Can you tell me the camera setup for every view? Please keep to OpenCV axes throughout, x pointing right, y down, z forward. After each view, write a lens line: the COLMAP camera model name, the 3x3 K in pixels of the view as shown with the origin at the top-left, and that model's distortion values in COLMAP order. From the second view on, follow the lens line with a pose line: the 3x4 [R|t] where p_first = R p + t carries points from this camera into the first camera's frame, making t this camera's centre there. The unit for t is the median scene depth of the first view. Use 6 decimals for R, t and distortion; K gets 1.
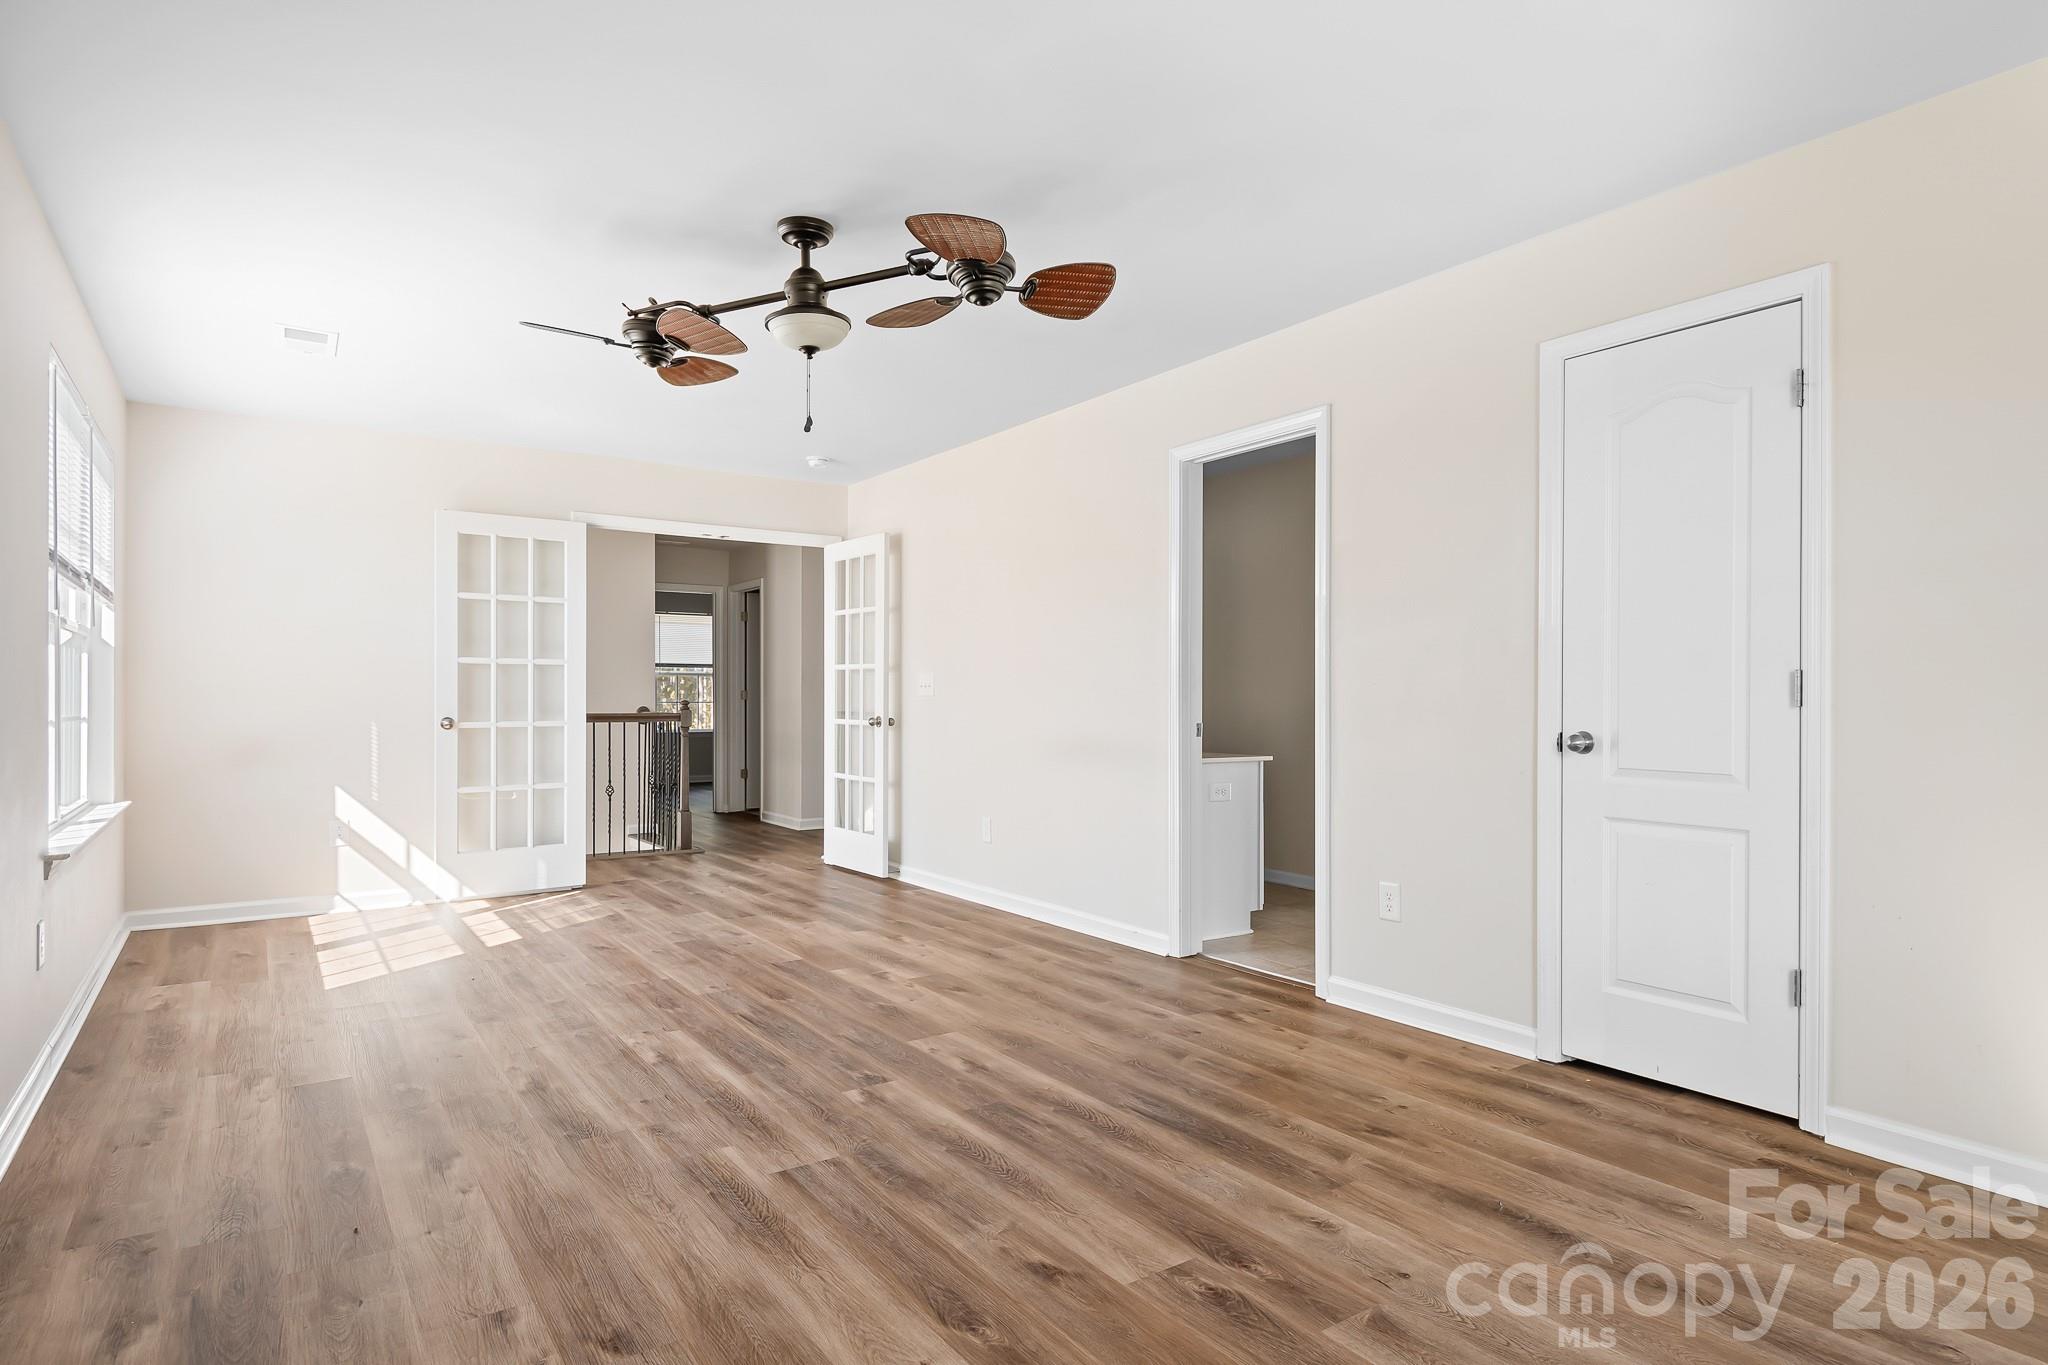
lens RADIAL K [[1133.7, 0, 1022.8], [0, 1133.7, 693.0], [0, 0, 1]] dist [0.024475, -0.013442]
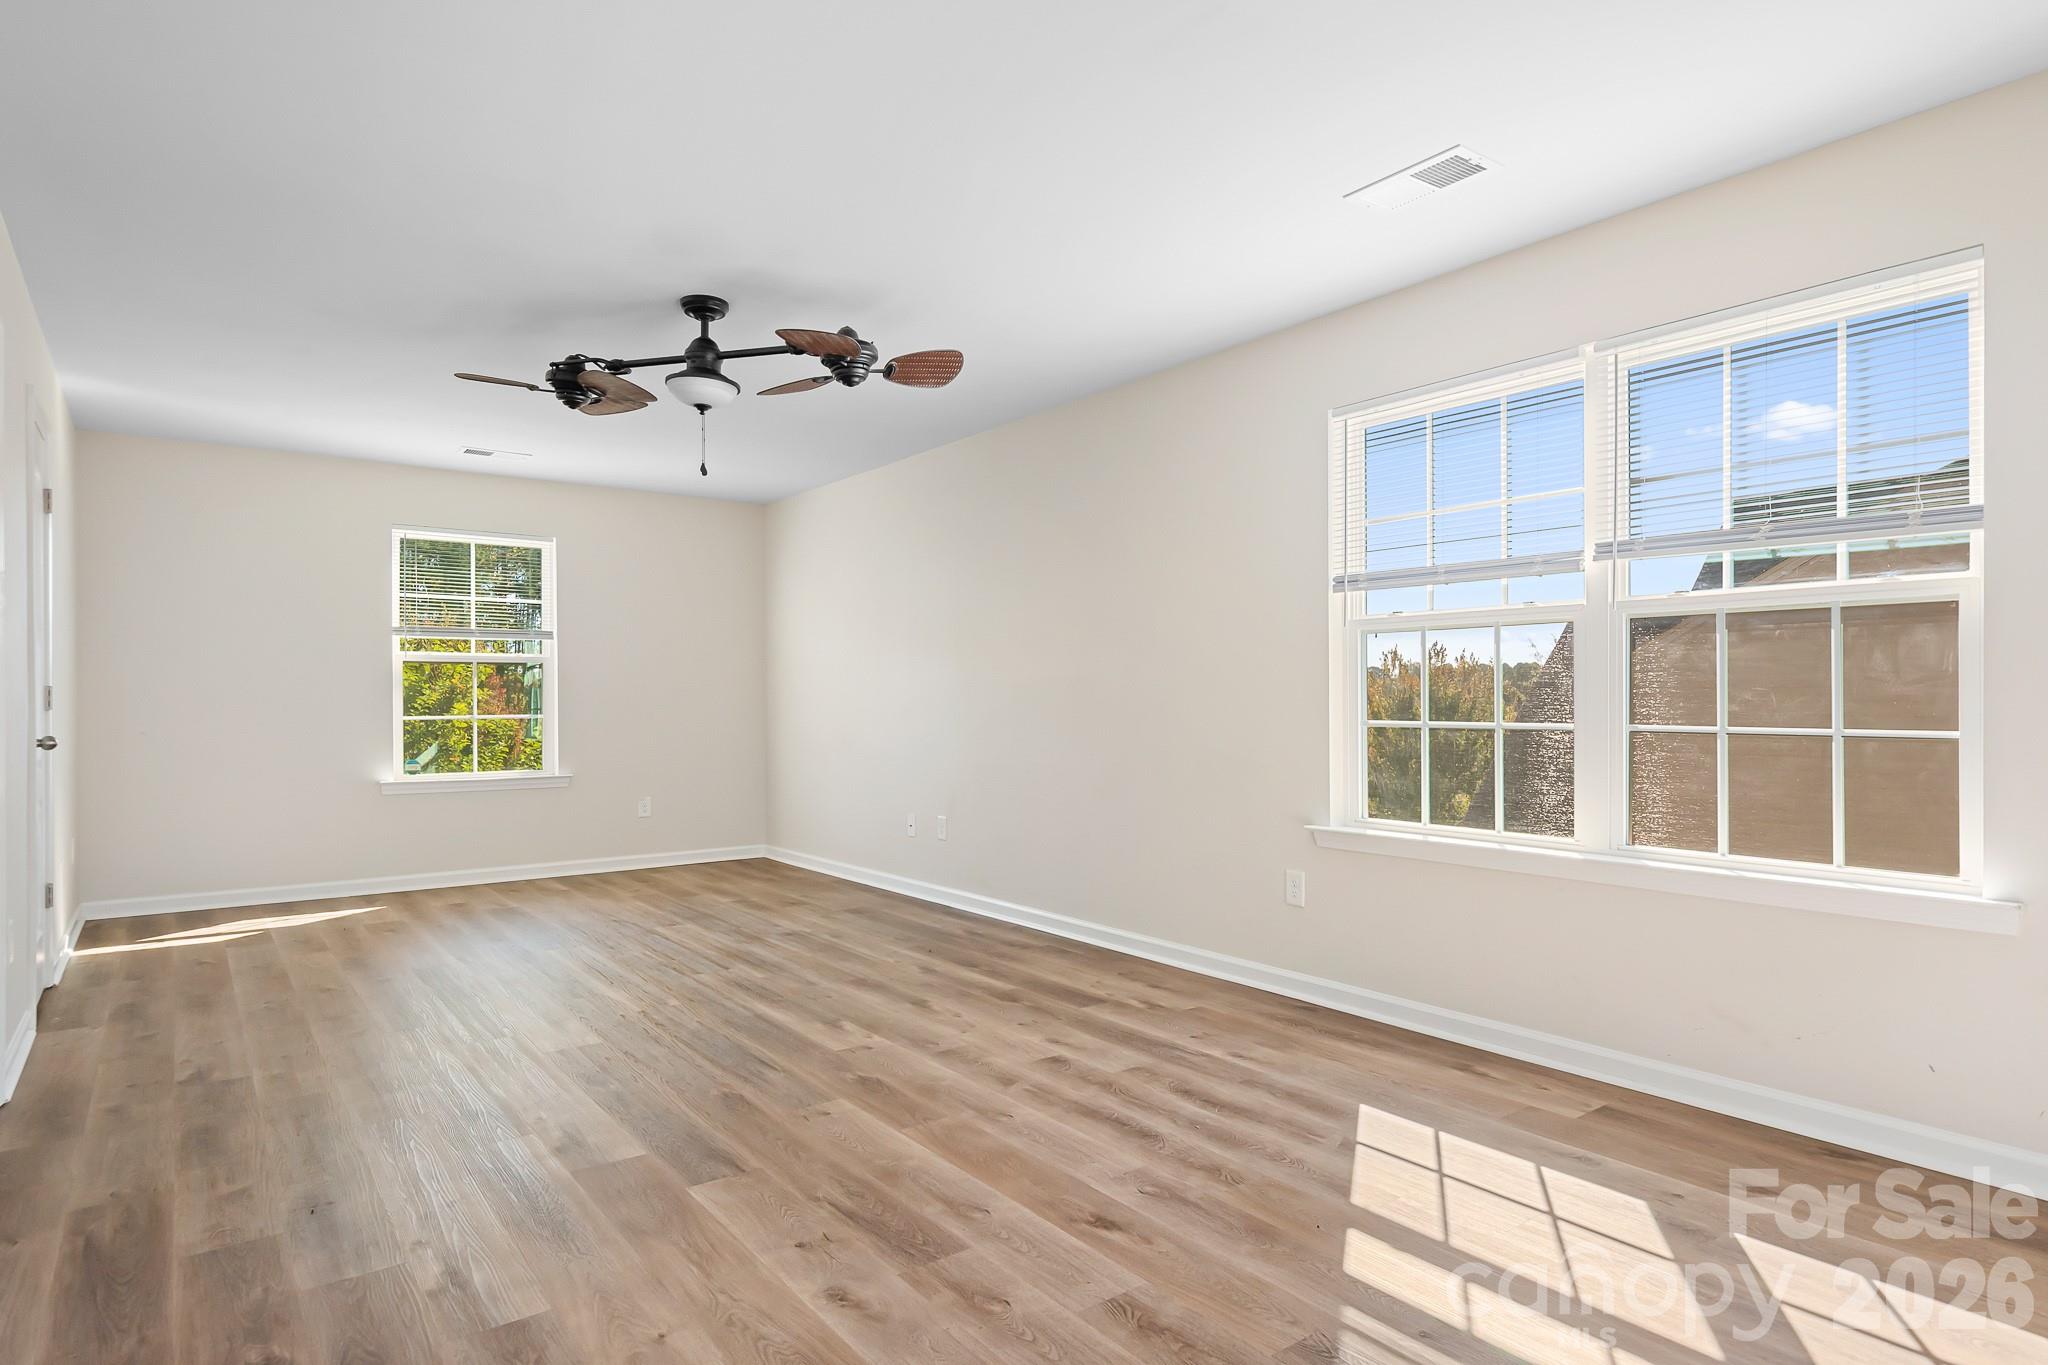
lens RADIAL K [[1133.7, 0, 1025.7], [0, 1133.7, 691.1], [0, 0, 1]] dist [0.024475, -0.013442]
pose [[-0.998789, 0.004266, -0.049017, -0.425592], [0.004744, 0.999942, -0.009650, 0.004554], [0.048973, -0.009871, -0.998751, 2.013970]]
